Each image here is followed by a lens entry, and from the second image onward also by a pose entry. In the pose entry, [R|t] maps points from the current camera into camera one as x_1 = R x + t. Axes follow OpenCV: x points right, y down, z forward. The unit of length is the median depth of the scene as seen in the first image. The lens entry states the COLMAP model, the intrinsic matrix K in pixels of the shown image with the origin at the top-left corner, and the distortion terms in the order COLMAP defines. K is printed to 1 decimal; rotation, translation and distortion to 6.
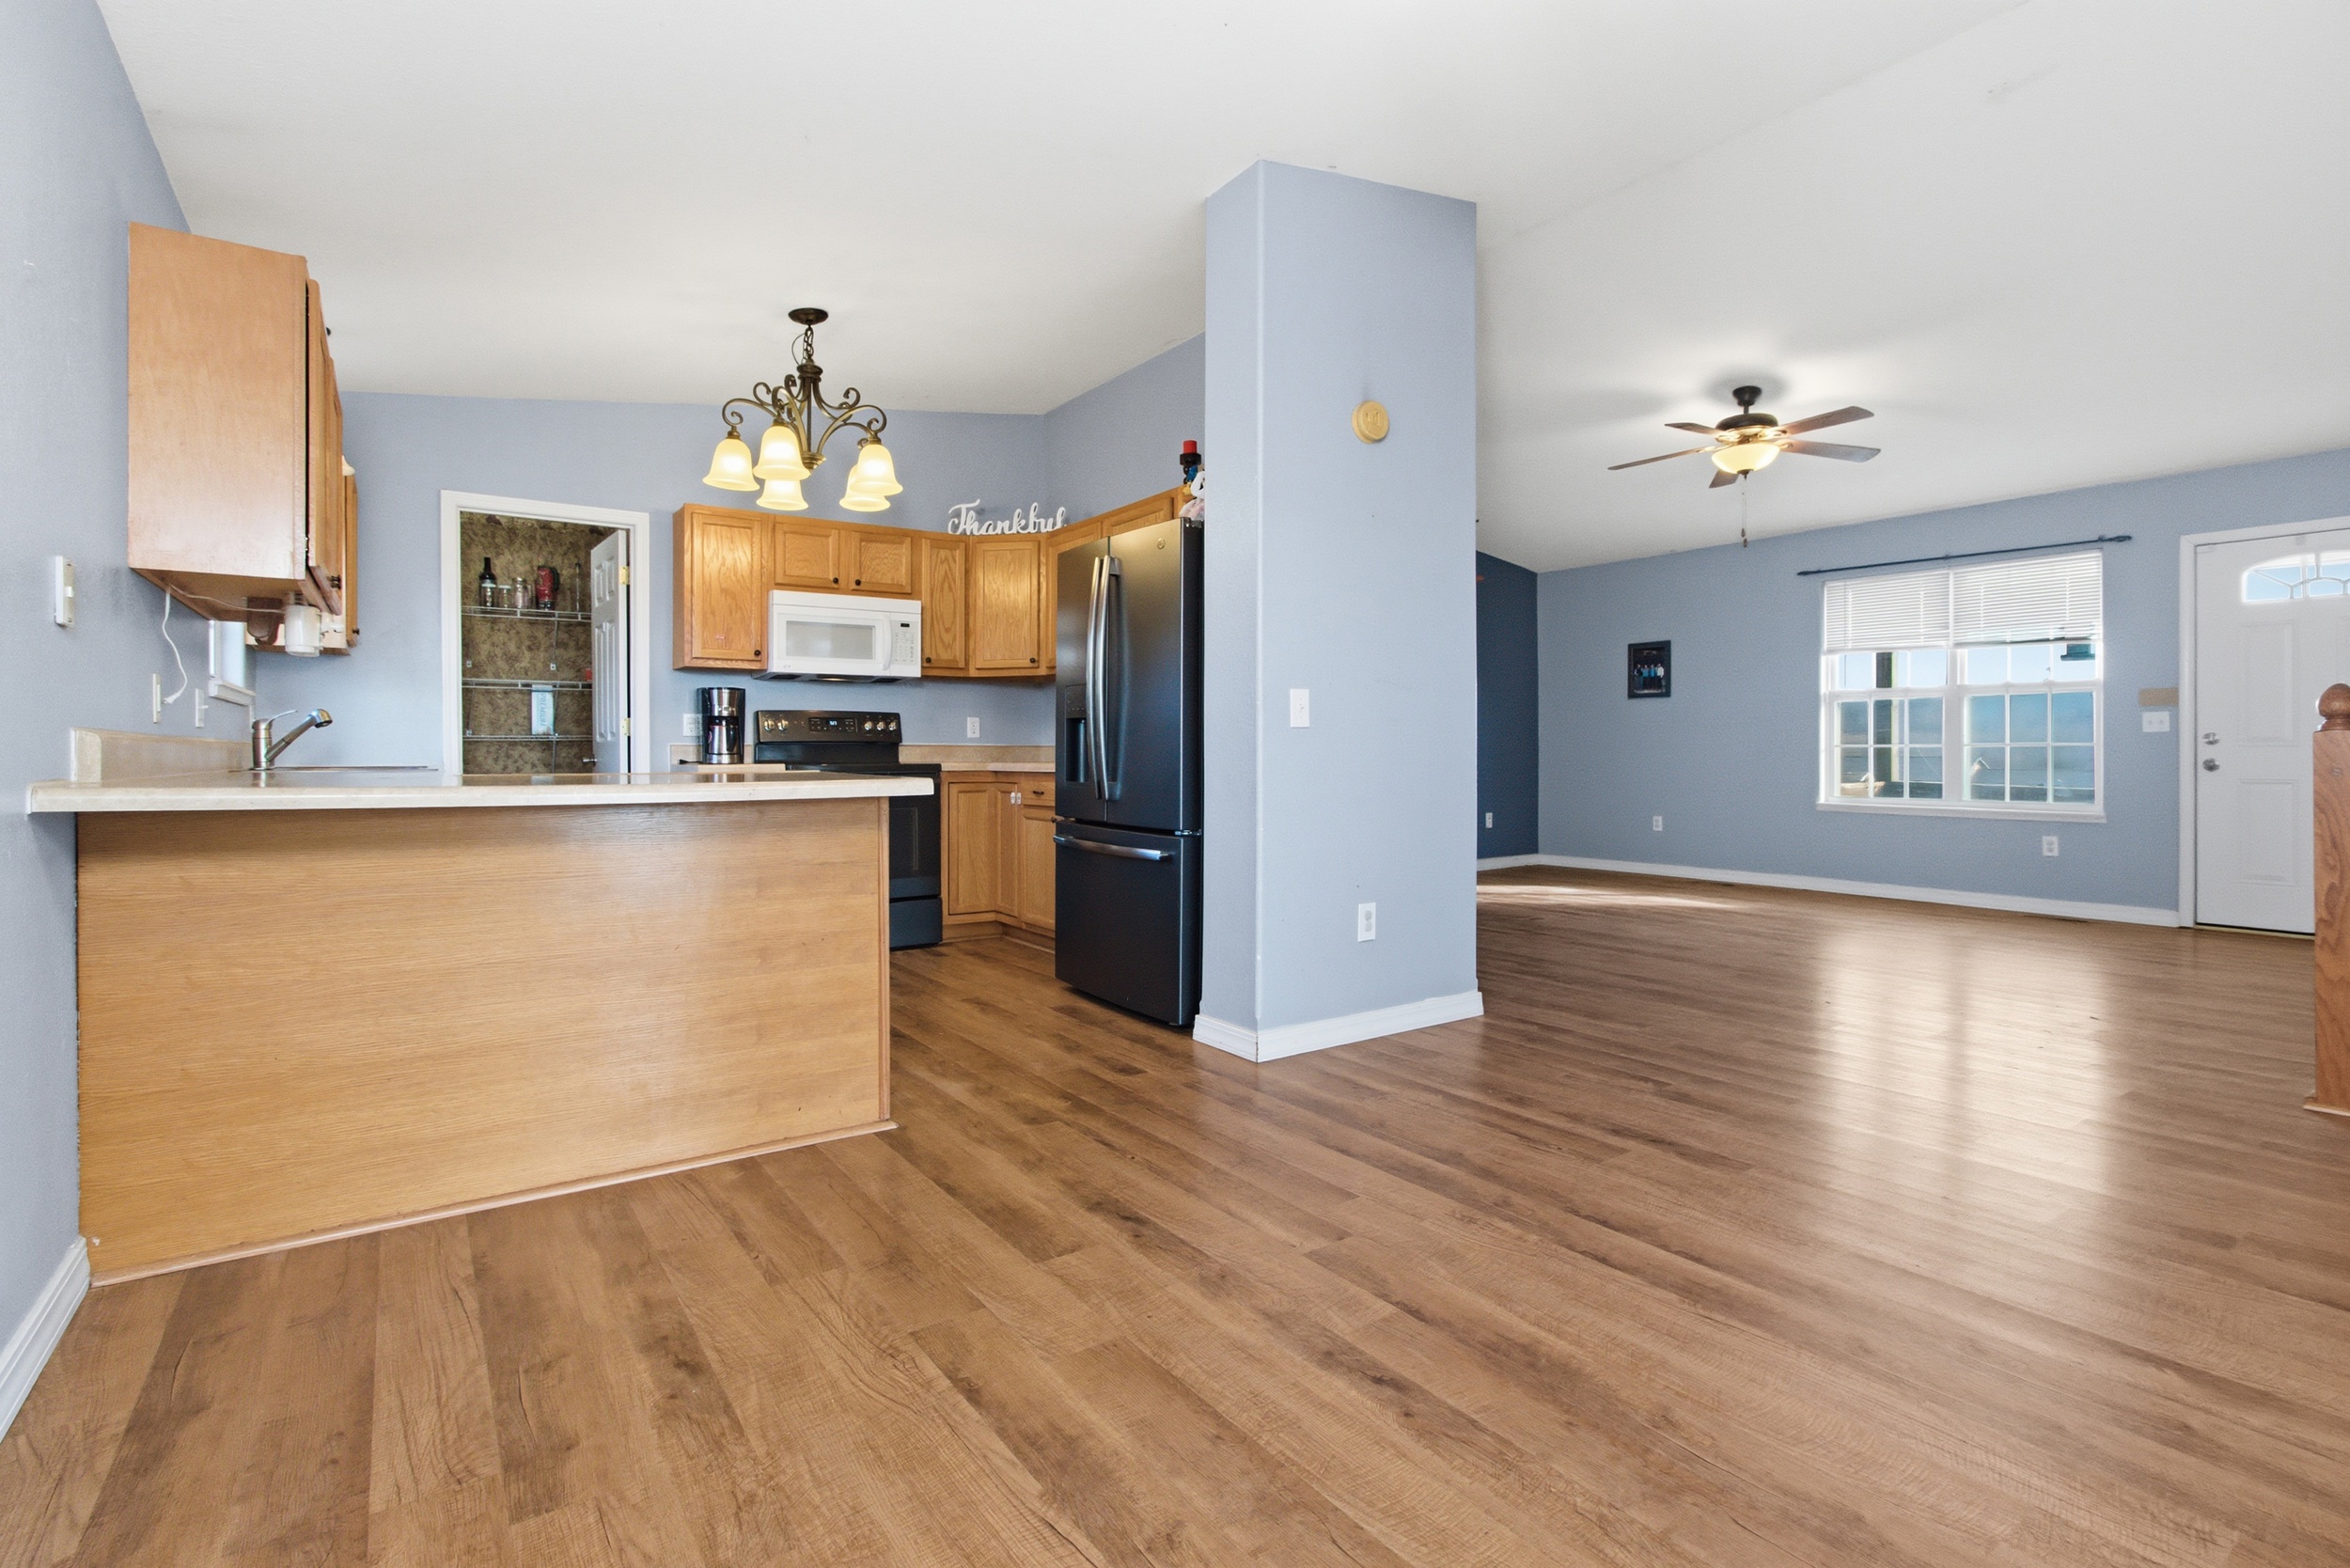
lens RADIAL K [[1111.6, 0, 1173.2], [0, 1111.6, 752.5], [0, 0, 1]] dist [0.001584, 0.000279]
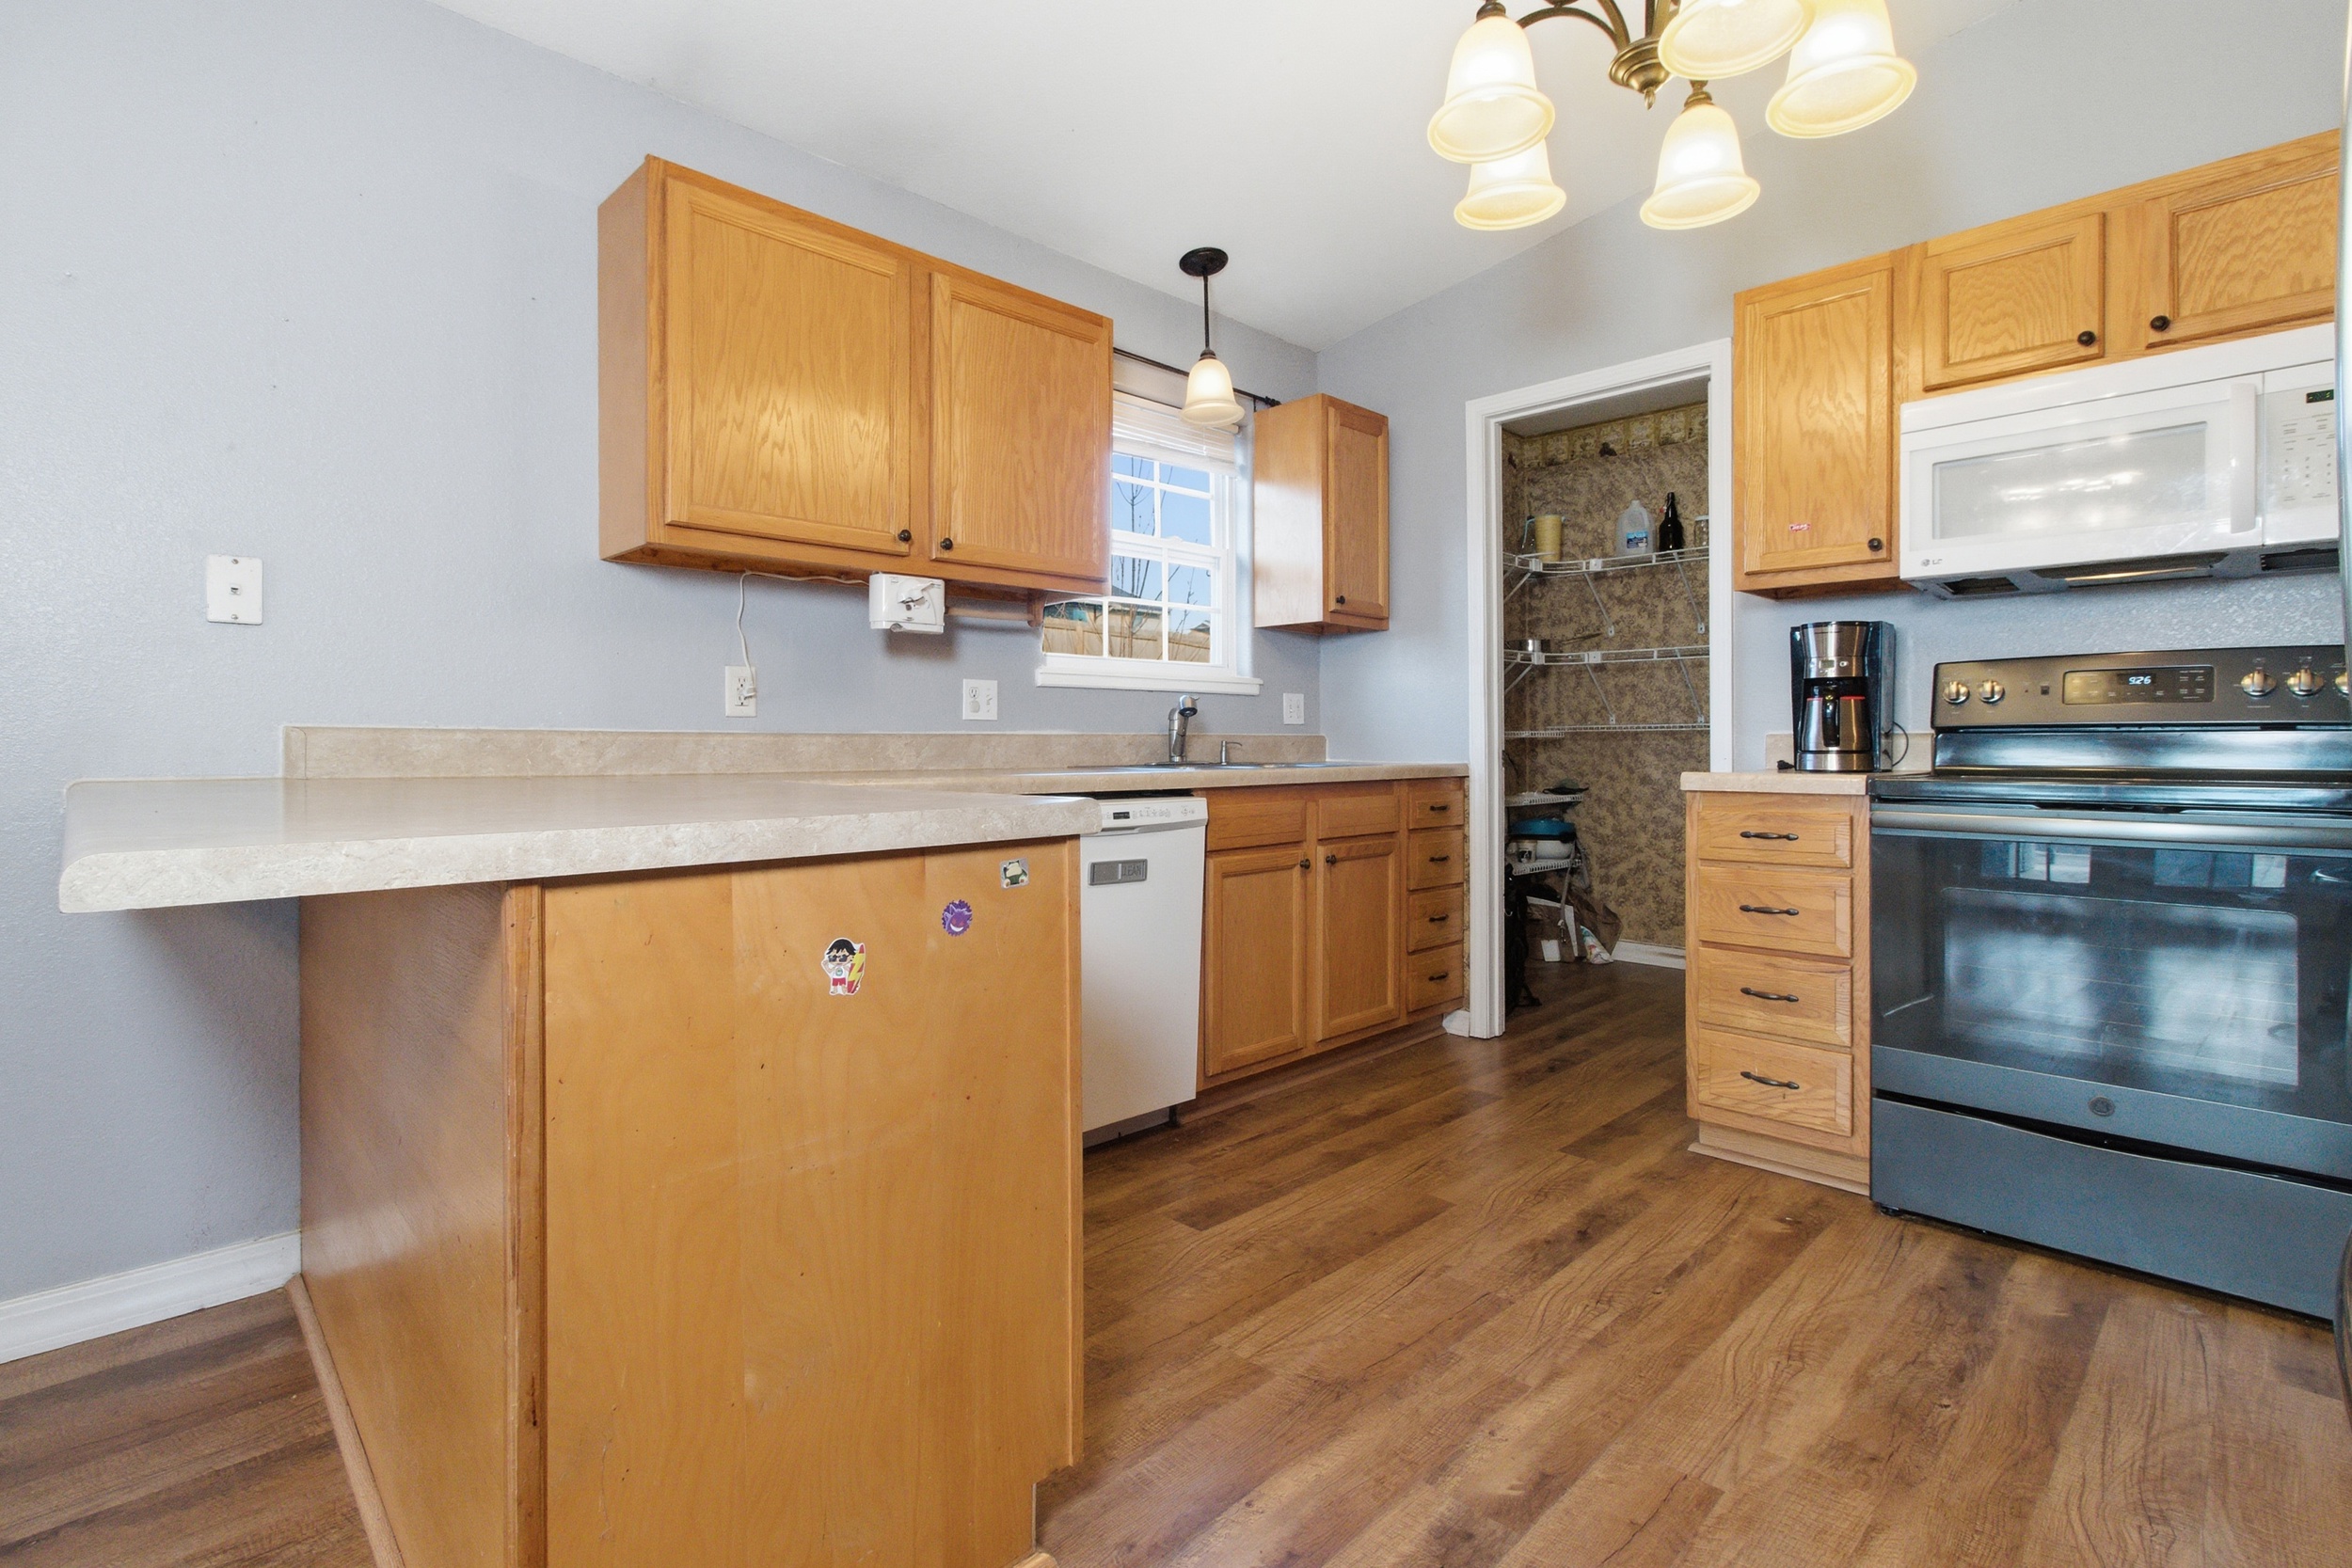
lens RADIAL K [[1106.3, 0, 1175.1], [0, 1106.3, 746.1], [0, 0, 1]] dist [-0.004149, -0.000138]
pose [[0.164259, 0.007655, -0.986388, 0.051311], [0.002191, 0.999965, 0.008125, -0.006449], [0.986415, -0.003496, 0.164236, 0.619385]]
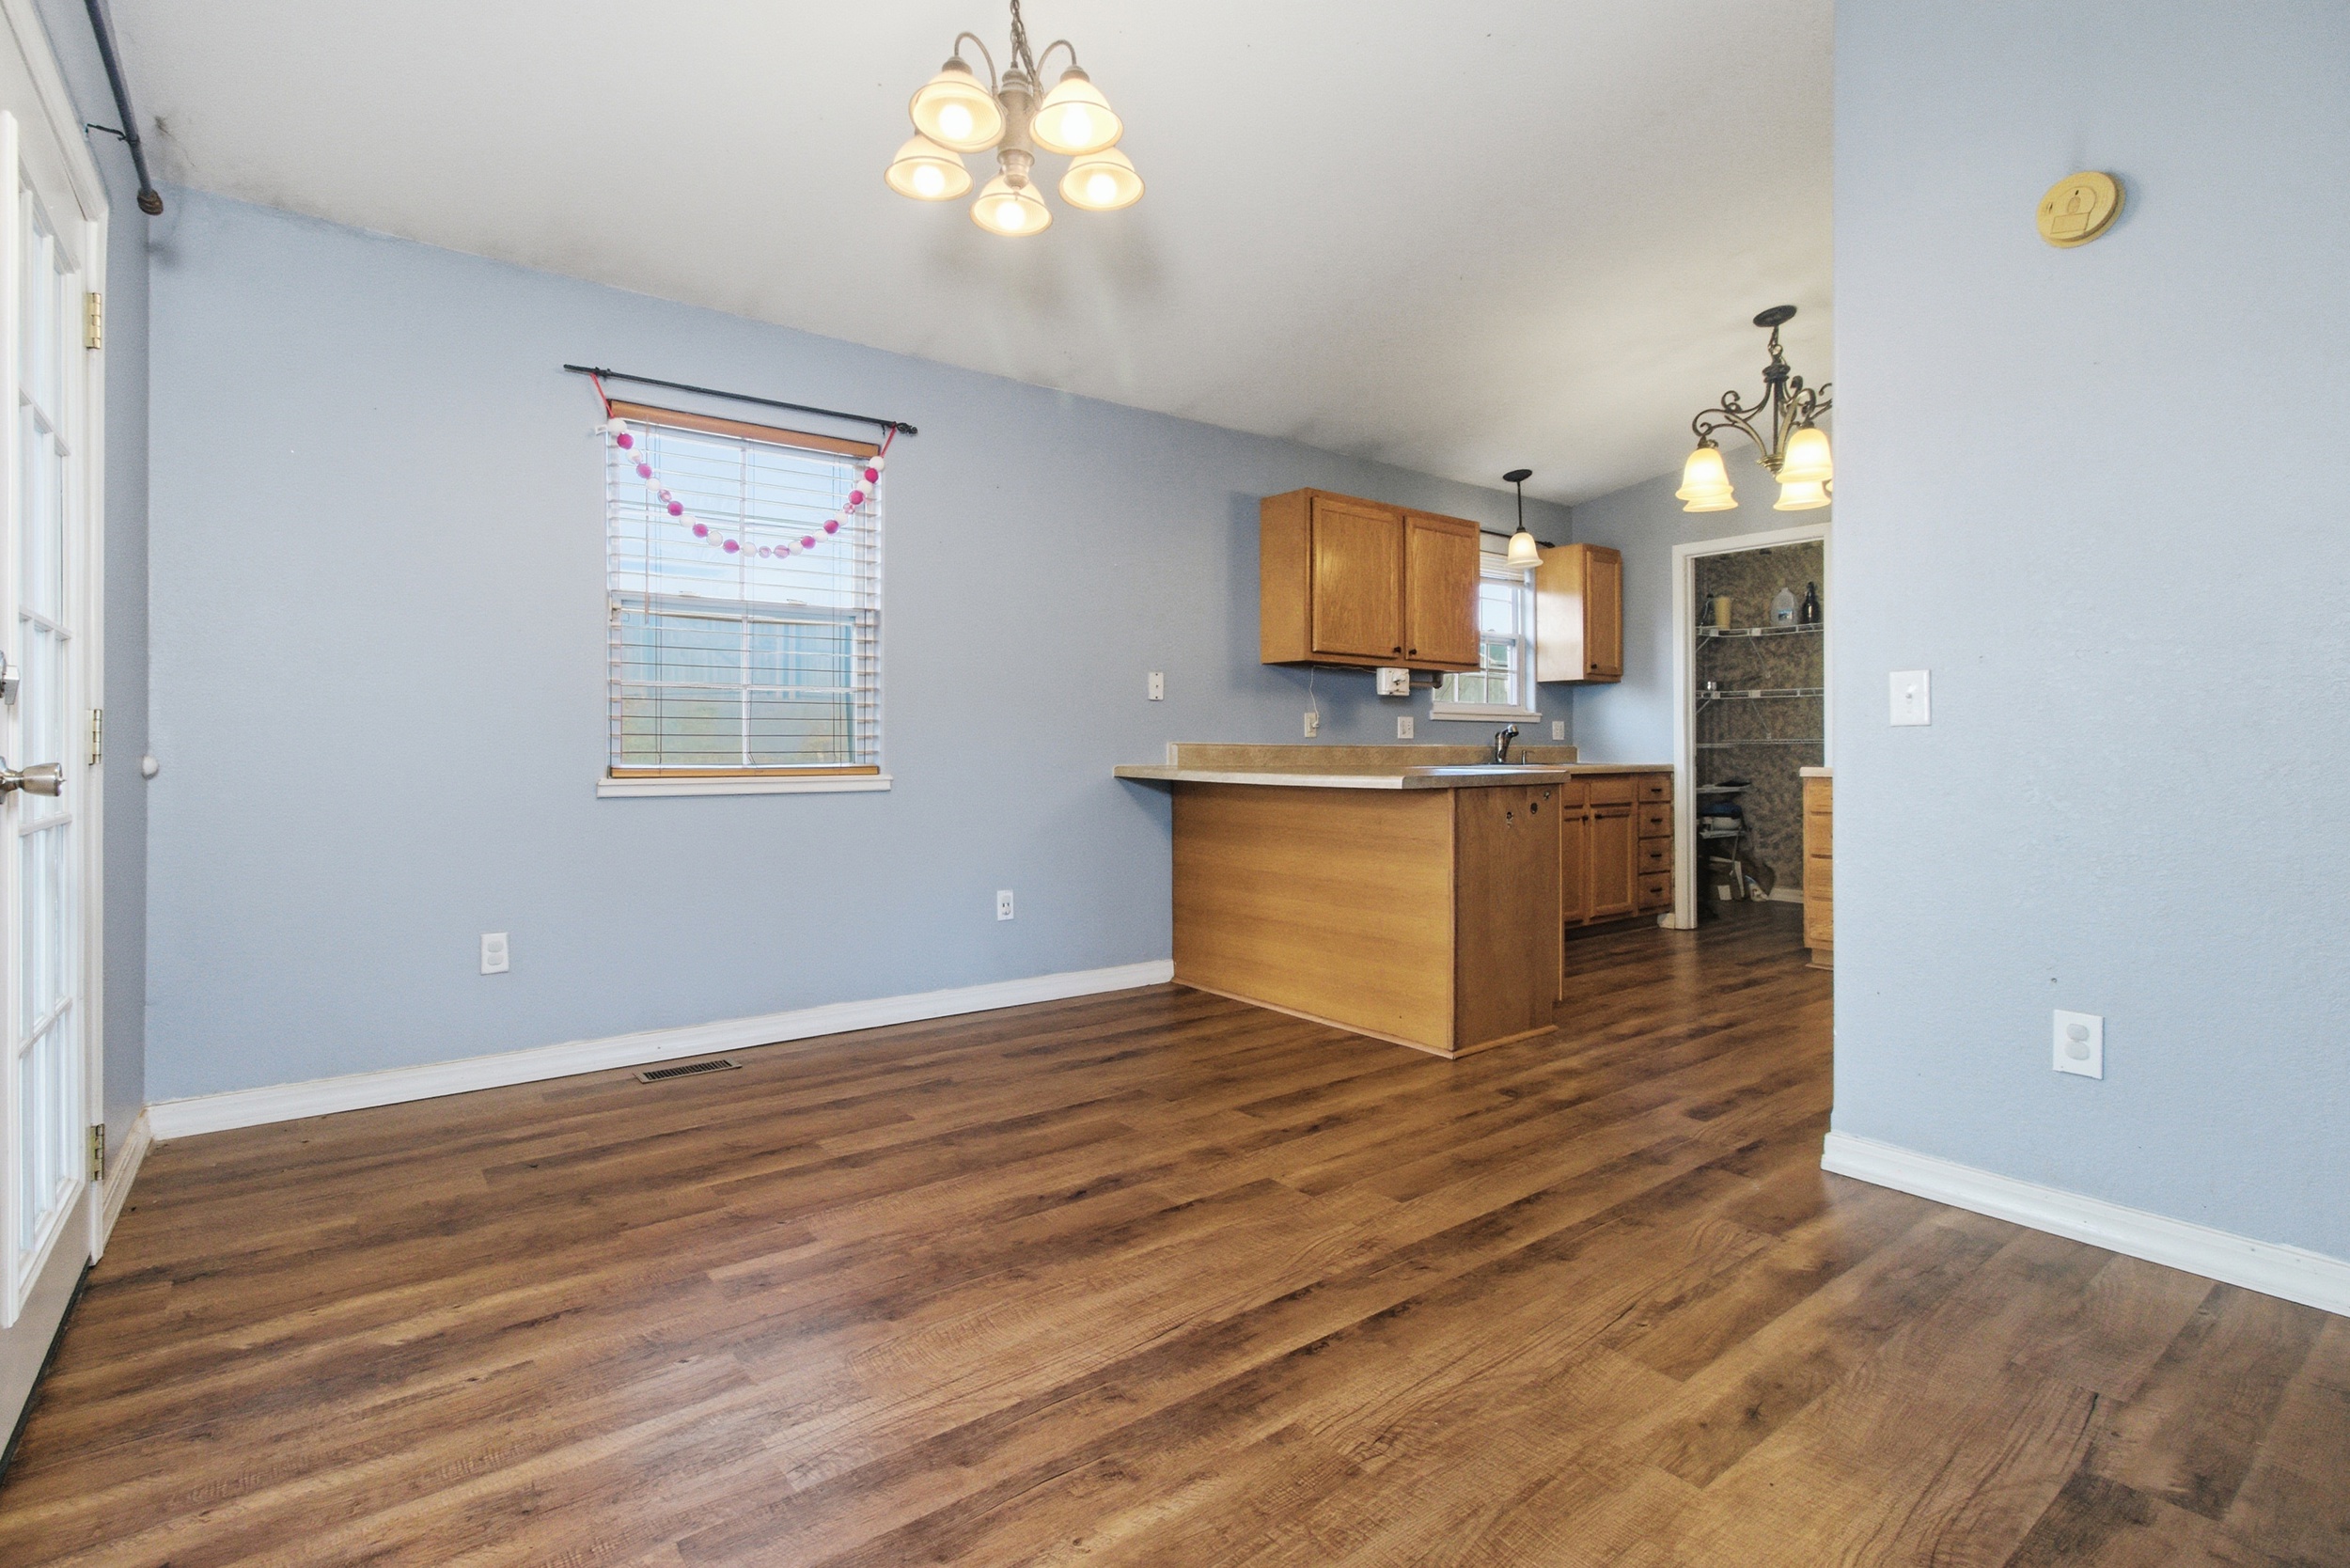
lens RADIAL K [[1111.6, 0, 1173.2], [0, 1111.6, 752.5], [0, 0, 1]] dist [0.001584, 0.000279]
pose [[0.040462, 0.004513, -0.999171, 0.536330], [0.001903, 0.999988, 0.004593, -0.007225], [0.999179, -0.002087, 0.040453, 0.344837]]
